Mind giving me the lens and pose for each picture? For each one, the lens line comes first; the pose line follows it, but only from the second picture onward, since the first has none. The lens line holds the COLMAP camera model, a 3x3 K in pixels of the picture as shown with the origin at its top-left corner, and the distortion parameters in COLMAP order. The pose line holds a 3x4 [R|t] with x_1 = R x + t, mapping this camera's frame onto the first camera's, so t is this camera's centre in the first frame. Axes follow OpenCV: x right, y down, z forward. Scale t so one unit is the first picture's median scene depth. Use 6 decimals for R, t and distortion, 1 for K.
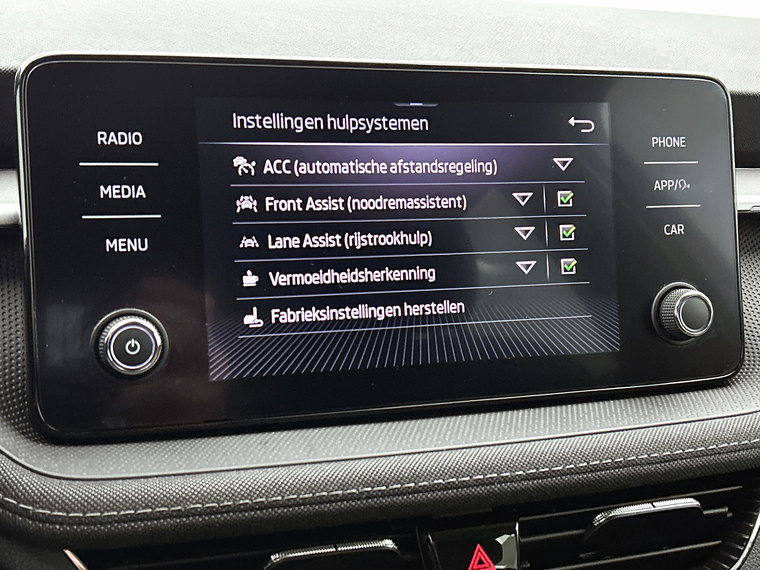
lens RADIAL K [[990.6, 0, 383.4], [0, 990.6, 296.2], [0, 0, 1]] dist [0.019691, 0.000000]
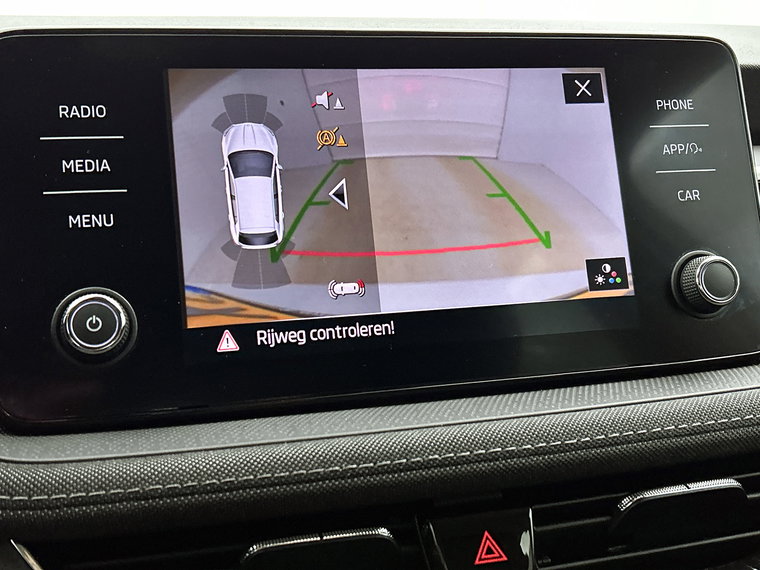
lens RADIAL K [[936.3, 0, 377.7], [0, 936.3, 283.3], [0, 0, 1]] dist [0.005715, 0.000000]
pose [[0.996286, -0.056841, -0.064678, 0.066471], [0.049043, 0.991997, -0.116348, 0.123828], [0.070774, 0.112744, 0.991100, 0.144444]]
